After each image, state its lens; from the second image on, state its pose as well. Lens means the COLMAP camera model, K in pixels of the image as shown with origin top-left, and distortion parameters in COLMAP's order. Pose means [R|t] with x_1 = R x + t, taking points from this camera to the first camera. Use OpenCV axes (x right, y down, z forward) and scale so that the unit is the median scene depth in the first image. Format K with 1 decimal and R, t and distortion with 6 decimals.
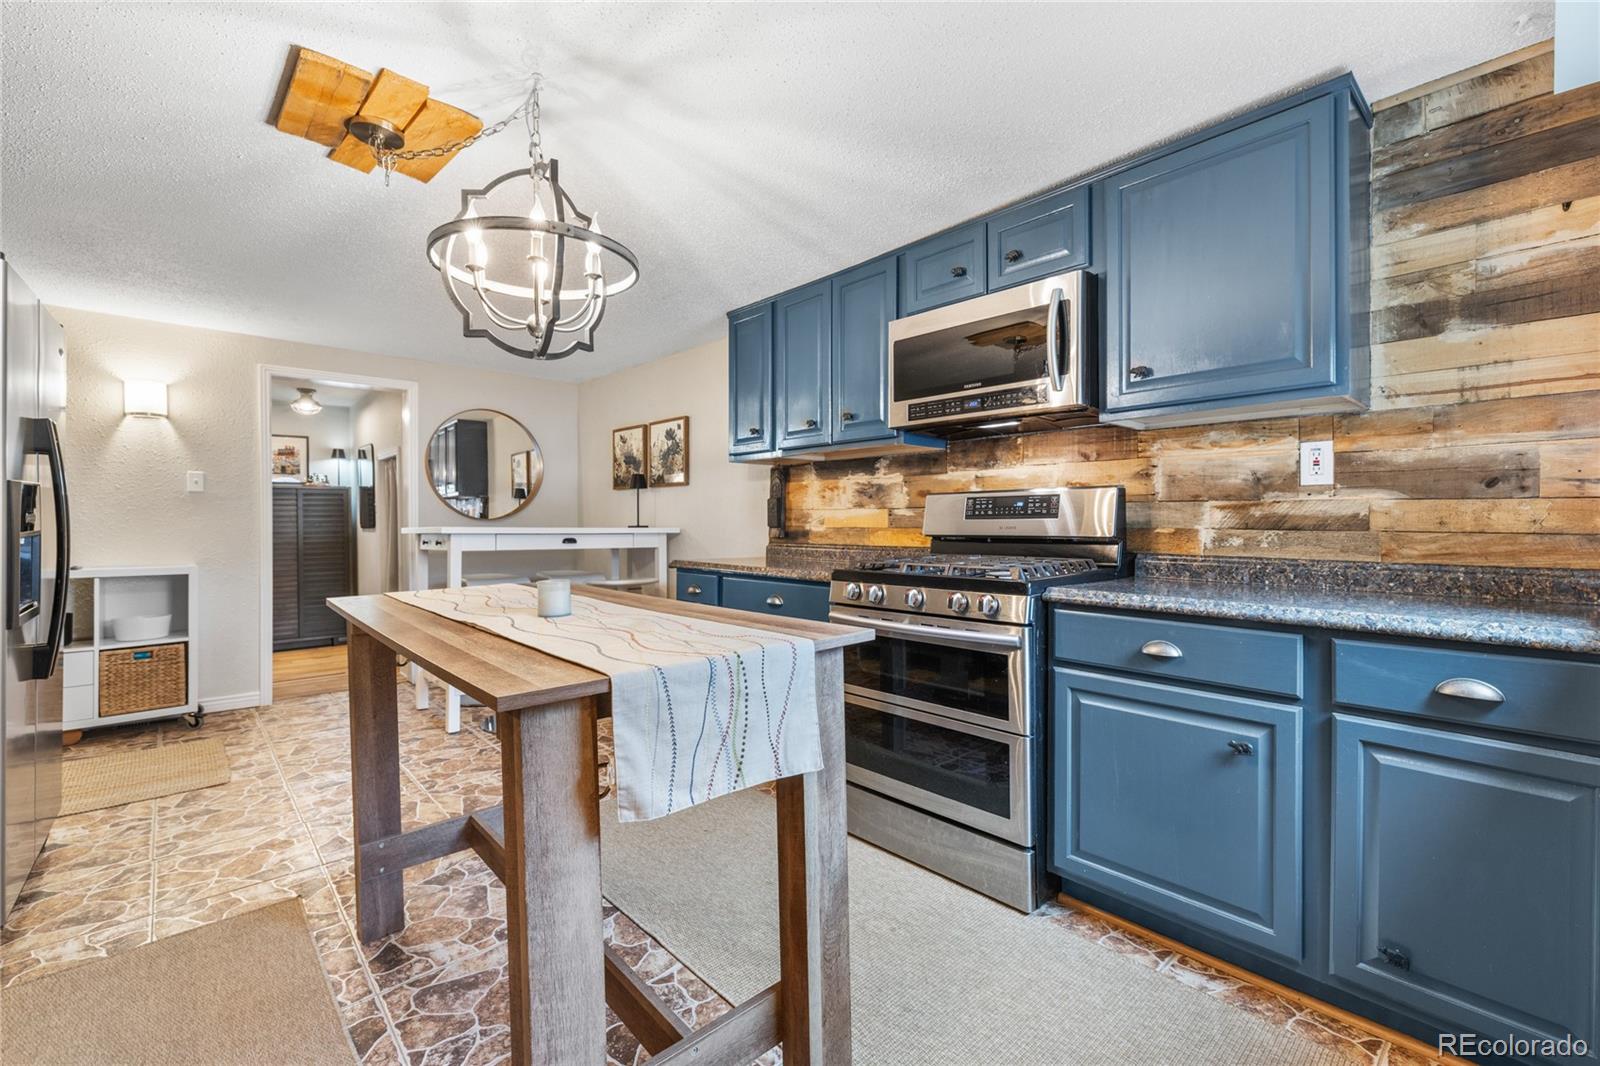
lens RADIAL K [[683.7, 0, 794.8], [0, 683.7, 528.4], [0, 0, 1]] dist [-0.003691, 0.000649]
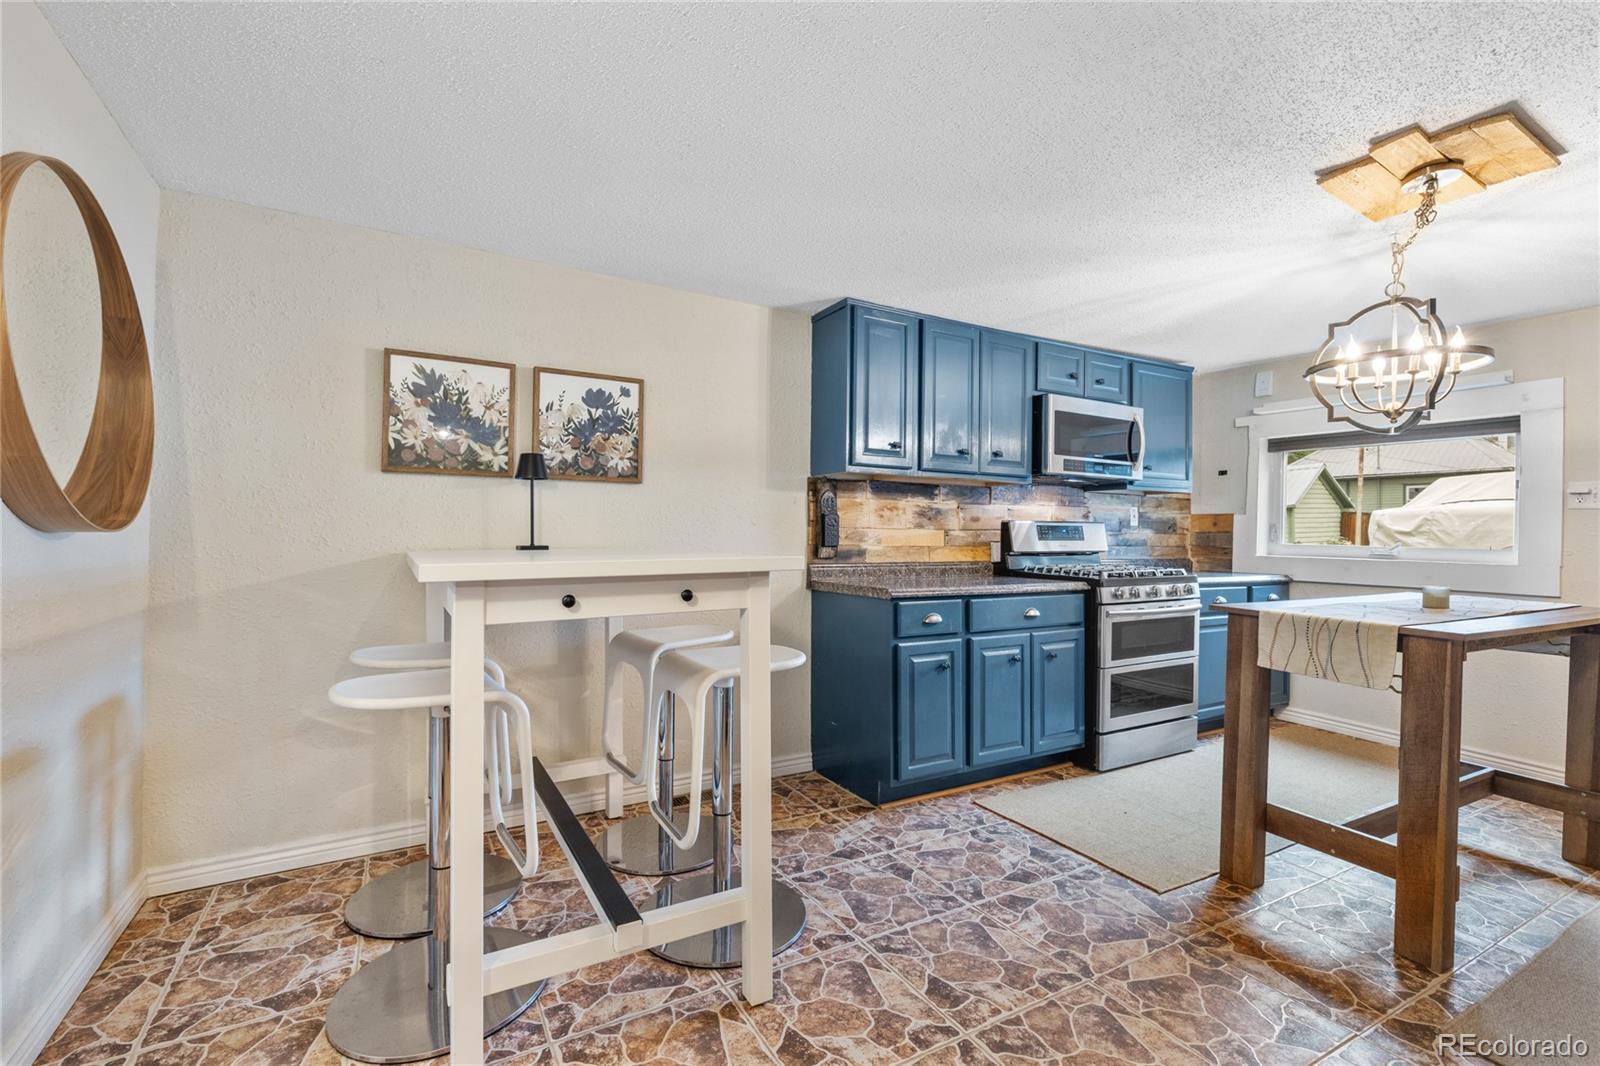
lens RADIAL K [[708.8, 0, 771.1], [0, 708.8, 524.0], [0, 0, 1]] dist [0.003244, 0.000896]
pose [[0.233310, 0.020123, 0.972194, -1.101680], [0.001845, 0.999775, -0.021136, -0.013865], [-0.972401, 0.006725, 0.233221, 0.997518]]
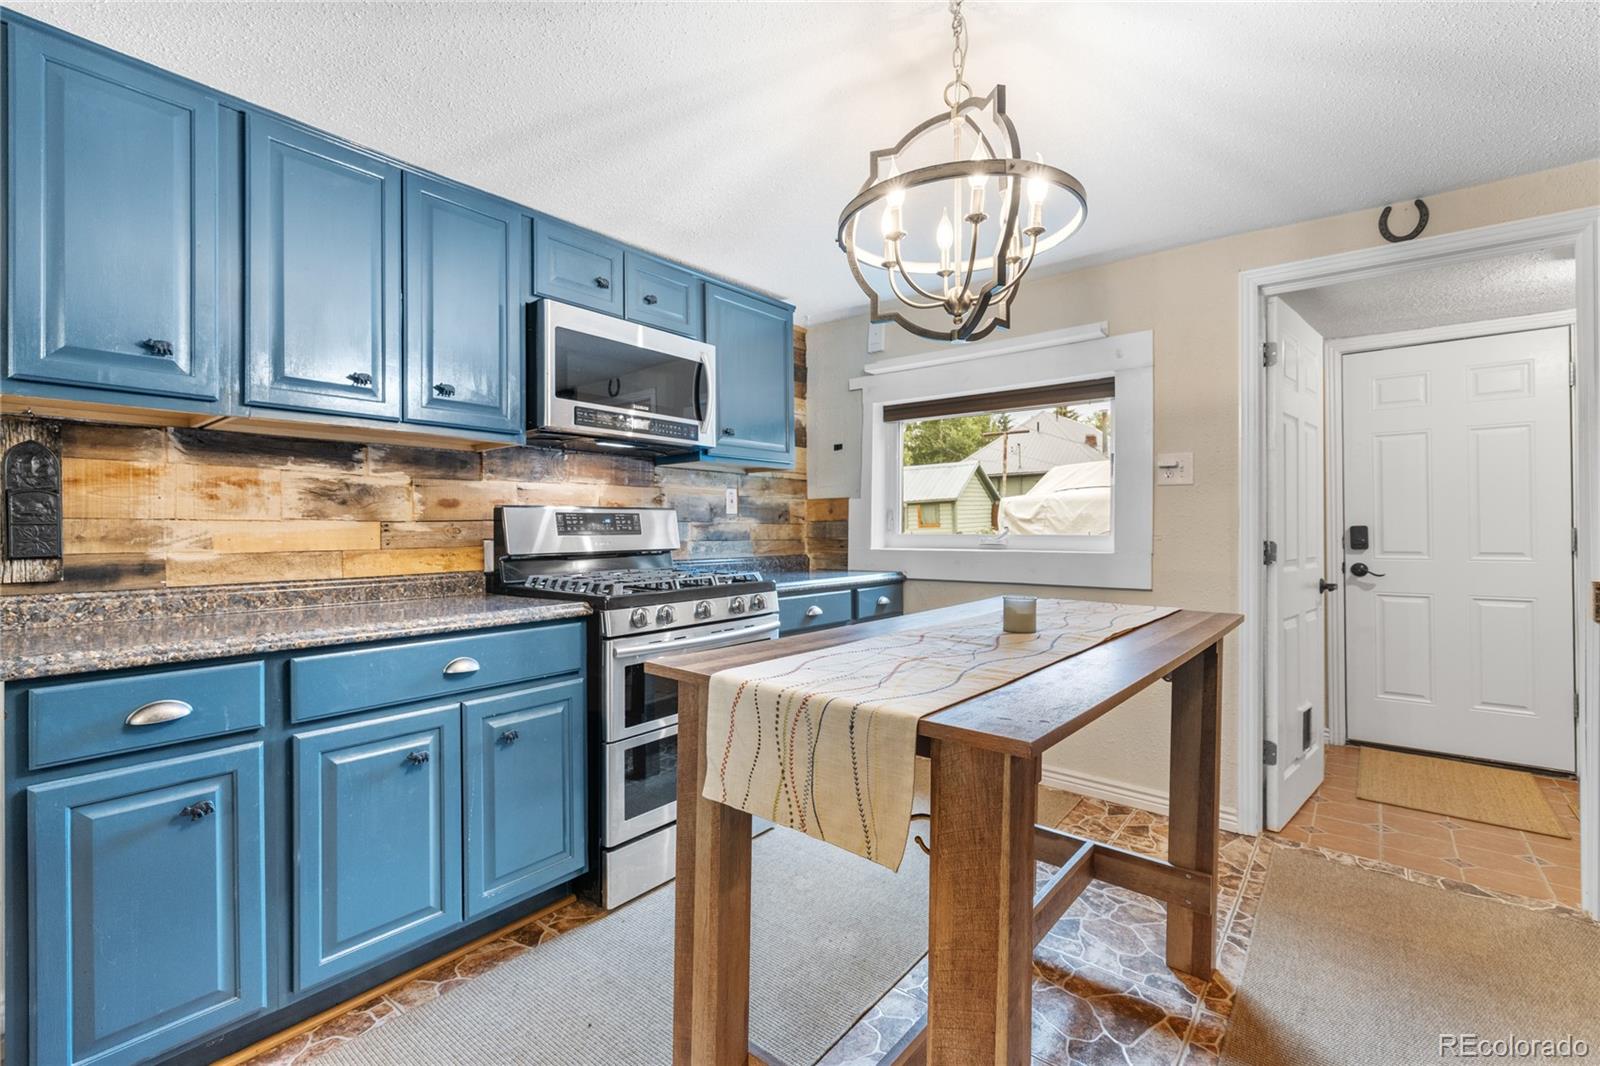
lens RADIAL K [[708.8, 0, 793.6], [0, 708.8, 529.9], [0, 0, 1]] dist [0.003244, 0.000896]
pose [[-0.154180, 0.008811, 0.988003, -0.624622], [0.024199, 0.999694, -0.005139, -0.007013], [-0.987746, 0.023116, -0.154346, 0.695803]]
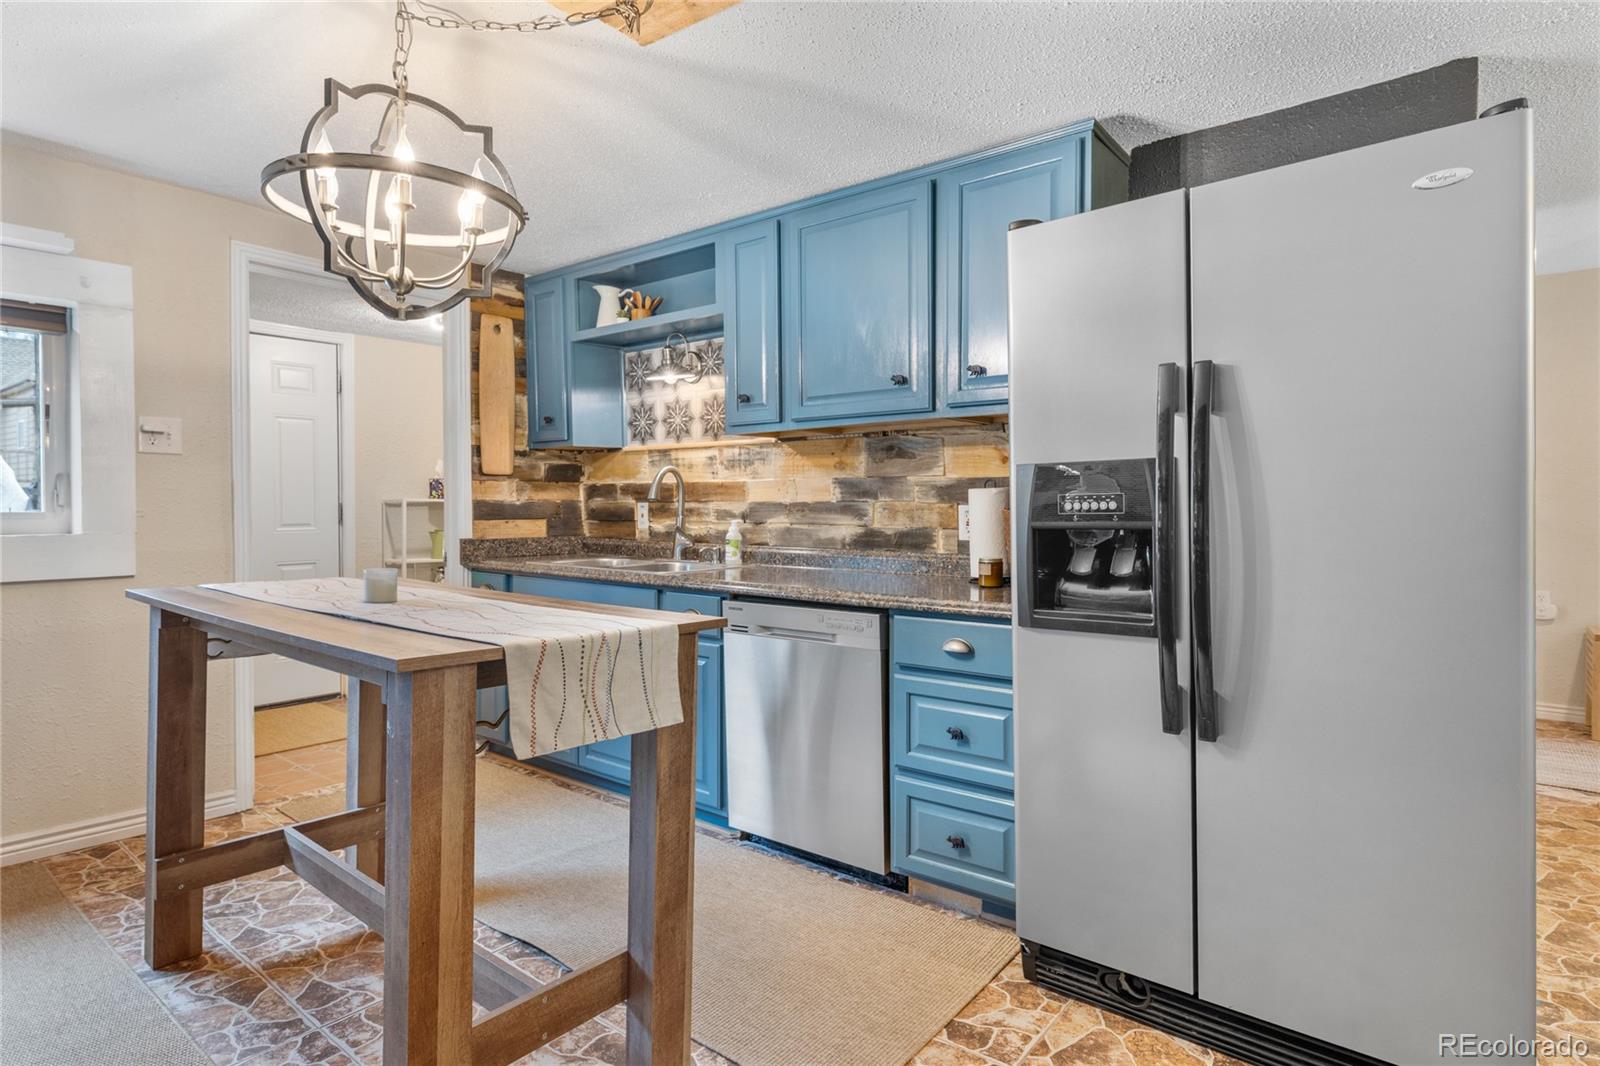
lens RADIAL K [[845.0, 0, 779.5], [0, 845.0, 521.6], [0, 0, 1]] dist [0.011803, 0.001632]
pose [[-0.986207, 0.004090, -0.165469, -0.348009], [-0.001714, 0.999389, 0.034915, -0.015237], [0.165511, 0.034717, -0.985597, 1.109753]]
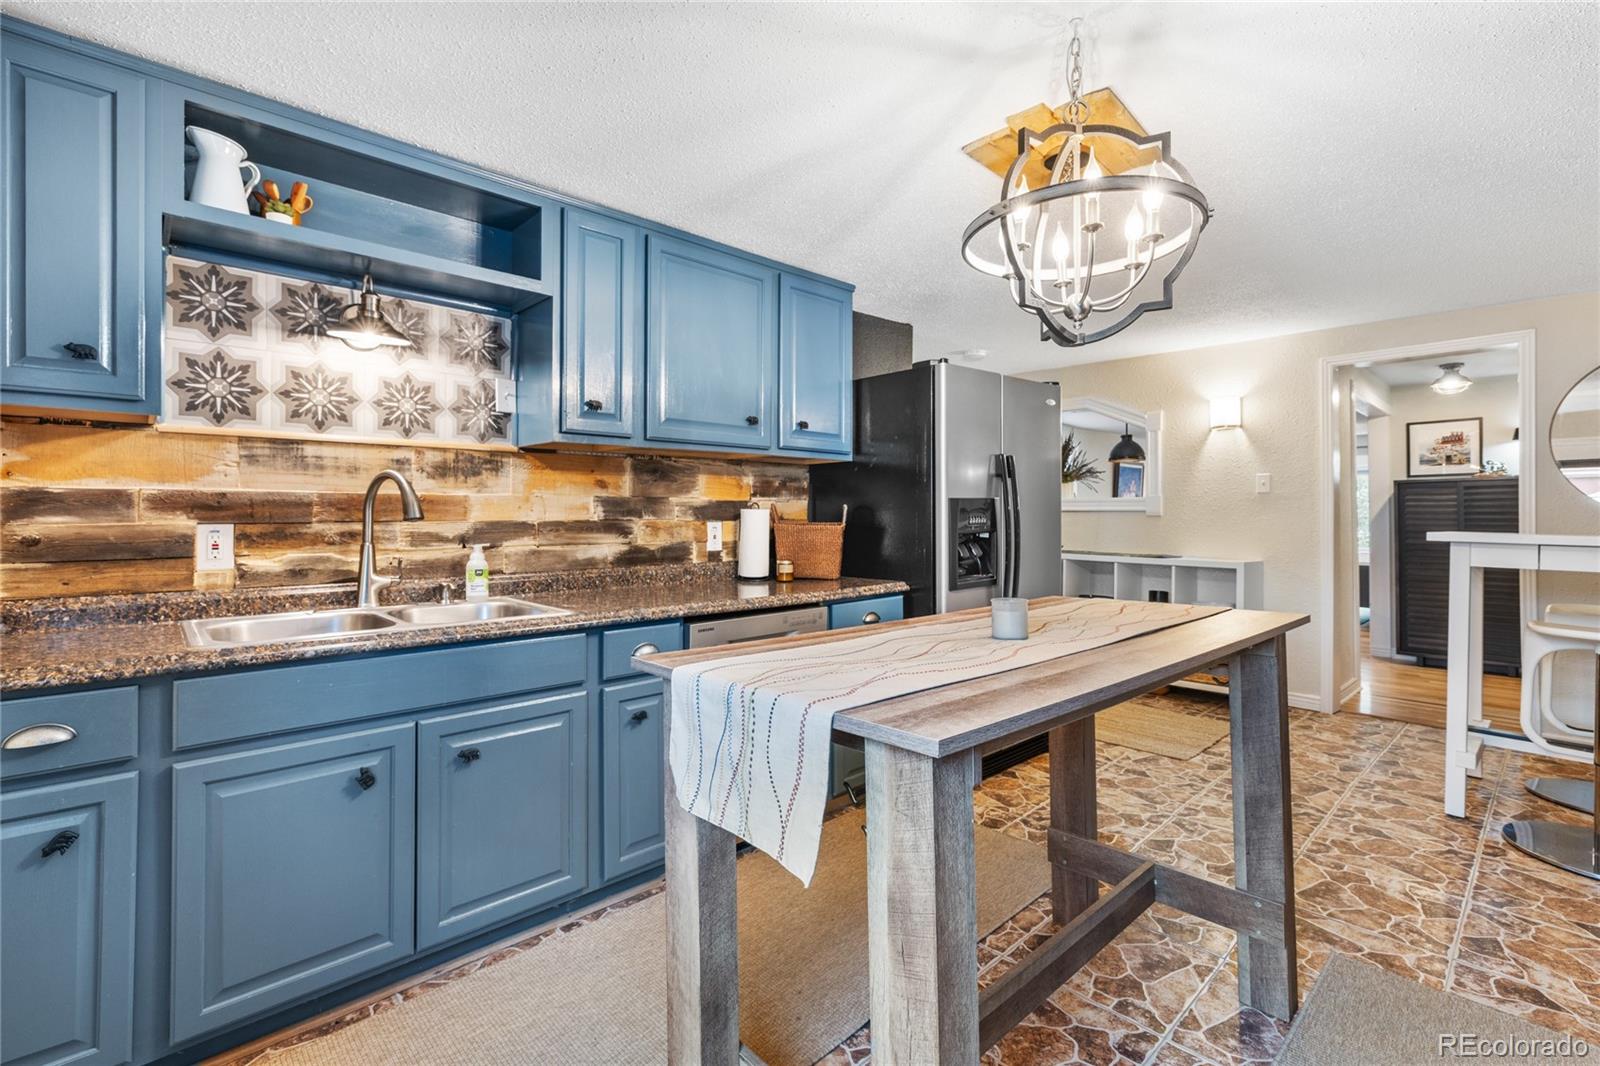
lens RADIAL K [[708.8, 0, 809.7], [0, 708.8, 515.8], [0, 0, 1]] dist [0.003244, 0.000896]
pose [[0.024607, 0.005113, -0.999684, 0.269690], [-0.013202, 0.999901, 0.004789, -0.016584], [0.999610, 0.013080, 0.024673, 0.332197]]
